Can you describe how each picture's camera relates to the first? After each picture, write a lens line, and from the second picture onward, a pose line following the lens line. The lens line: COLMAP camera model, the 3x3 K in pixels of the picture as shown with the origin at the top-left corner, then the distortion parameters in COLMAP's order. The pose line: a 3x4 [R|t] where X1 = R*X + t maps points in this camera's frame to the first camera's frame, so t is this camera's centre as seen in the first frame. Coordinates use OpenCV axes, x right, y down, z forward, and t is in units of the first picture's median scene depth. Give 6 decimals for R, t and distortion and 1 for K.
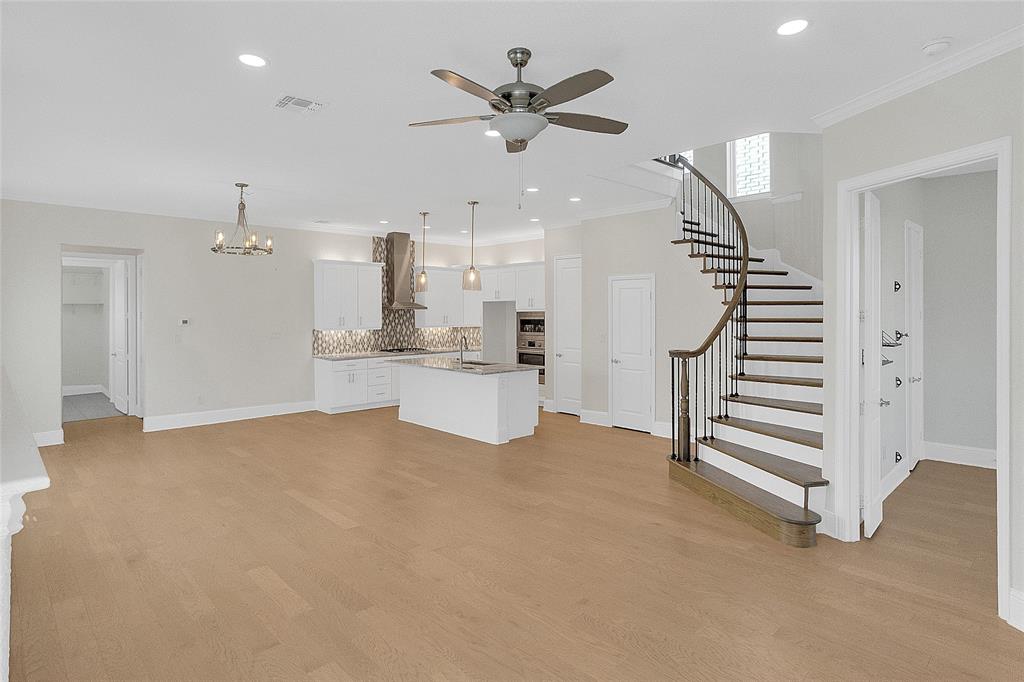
lens RADIAL K [[556.7, 0, 516.3], [0, 556.7, 314.2], [0, 0, 1]] dist [-0.005799, 0.000899]
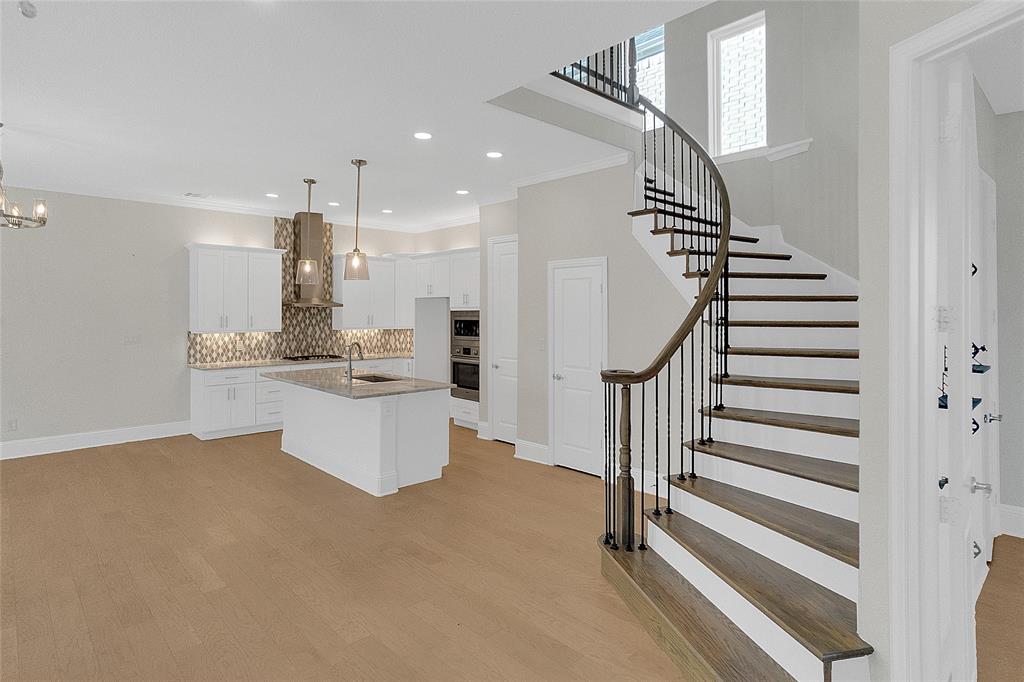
lens RADIAL K [[558.7, 0, 505.5], [0, 558.7, 305.6], [0, 0, 1]] dist [-0.018605, 0.031290]
pose [[0.999625, 0.002954, -0.027208, 0.105141], [-0.003366, 0.999880, -0.015125, 0.000427], [0.027160, 0.015210, 0.999515, 0.207569]]
